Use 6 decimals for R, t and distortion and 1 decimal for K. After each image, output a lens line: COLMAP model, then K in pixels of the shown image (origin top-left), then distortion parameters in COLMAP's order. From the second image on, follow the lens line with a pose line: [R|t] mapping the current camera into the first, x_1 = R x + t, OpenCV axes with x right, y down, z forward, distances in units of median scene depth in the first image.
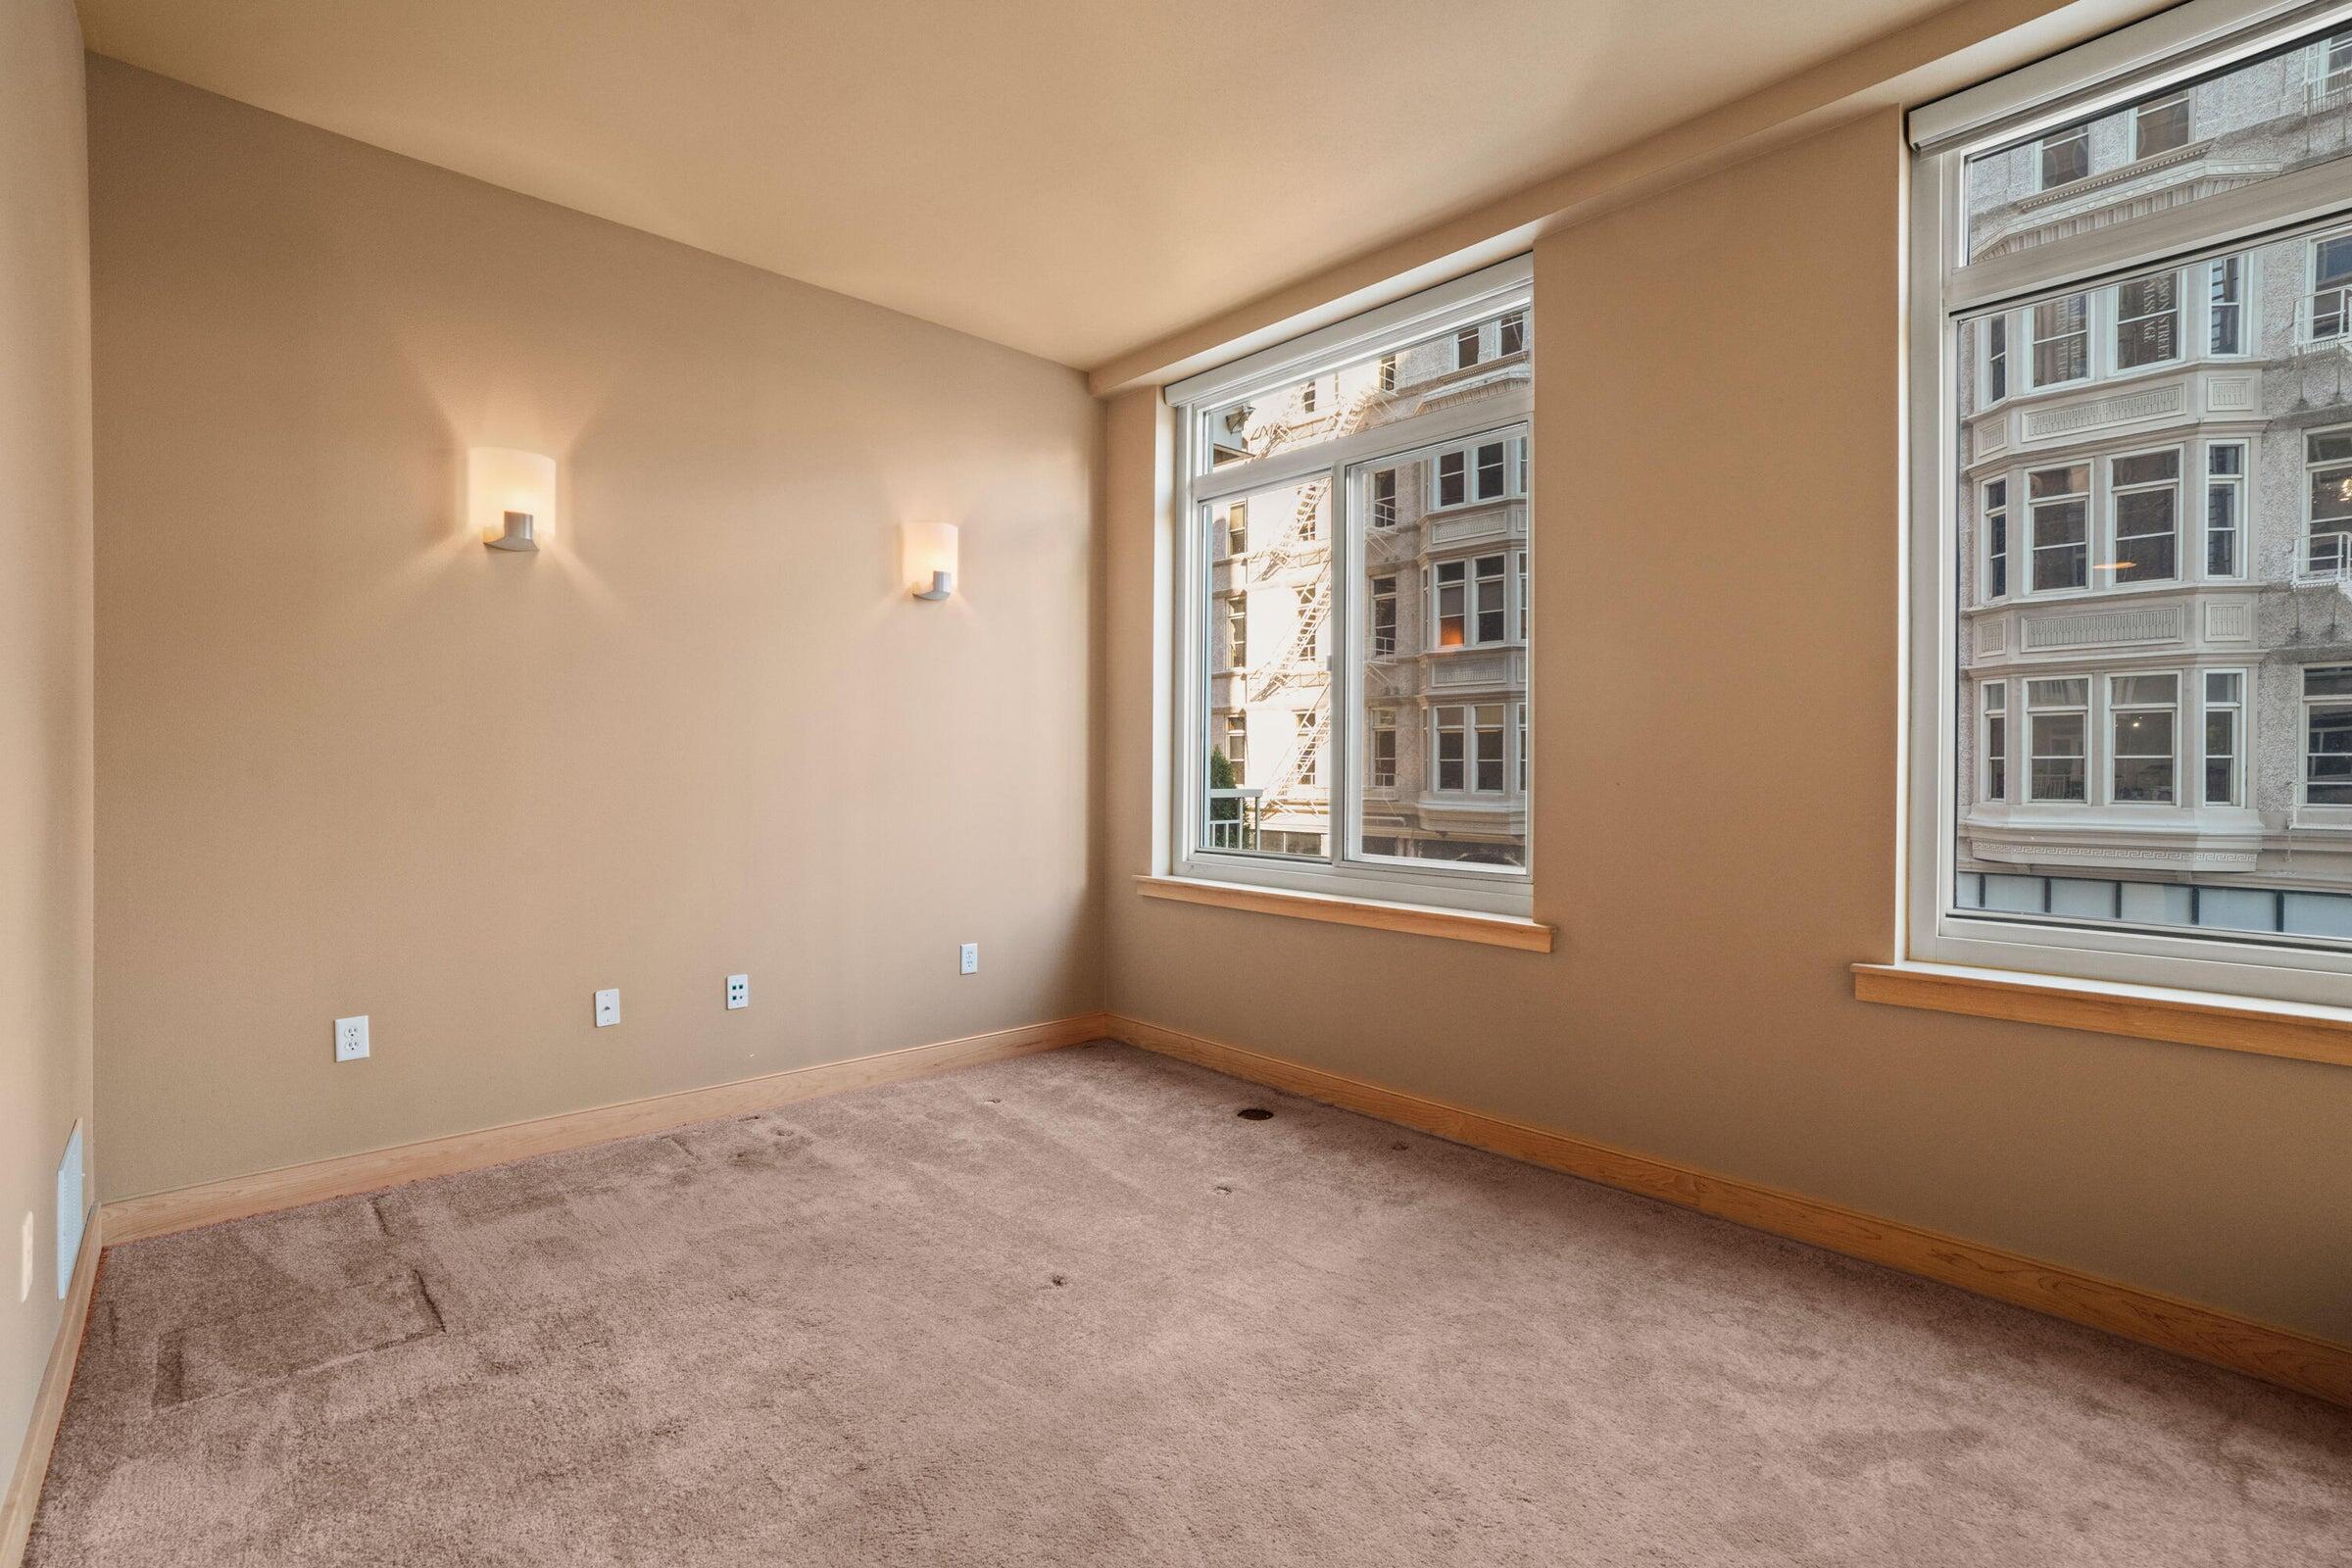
lens RADIAL K [[1083.4, 0, 1187.7], [0, 1083.4, 787.0], [0, 0, 1]] dist [-0.052381, 0.018937]
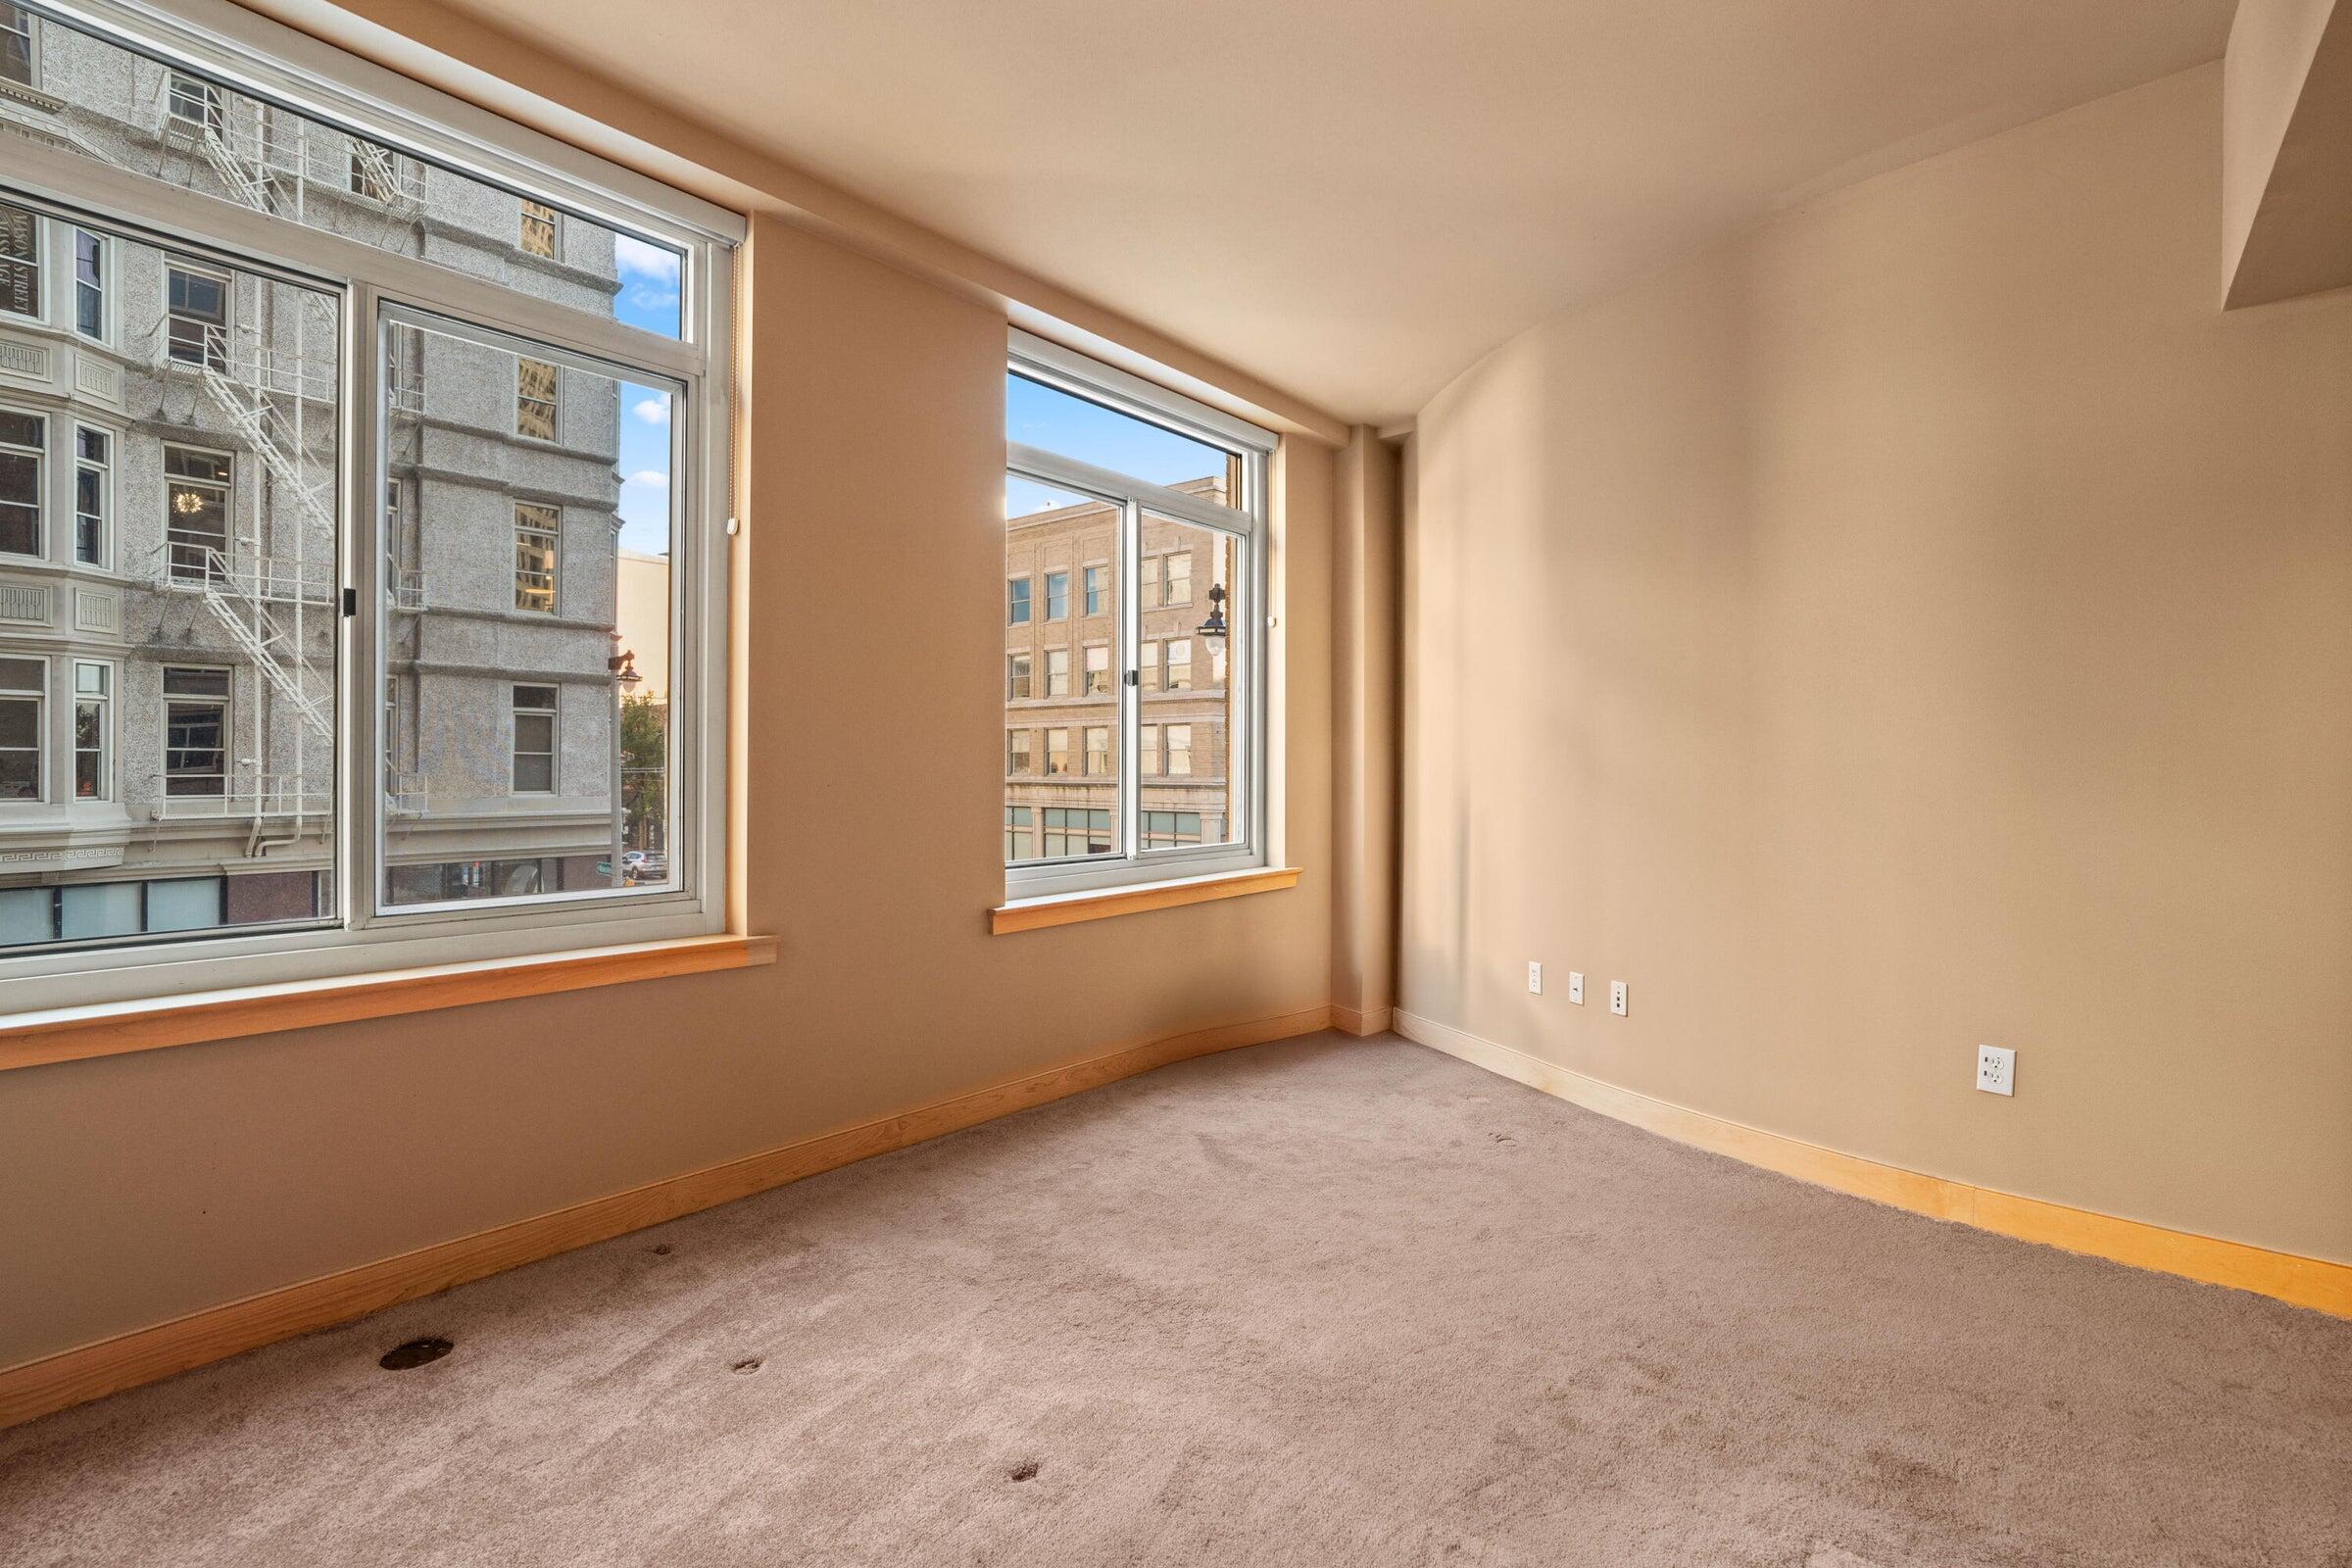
lens RADIAL K [[1083.4, 0, 1182.3], [0, 1083.4, 778.2], [0, 0, 1]] dist [-0.052381, 0.018937]
pose [[-0.149303, -0.011228, 0.988728, -0.491612], [0.011319, 0.999851, 0.013063, -0.015567], [-0.988727, 0.013142, -0.149154, 0.569924]]
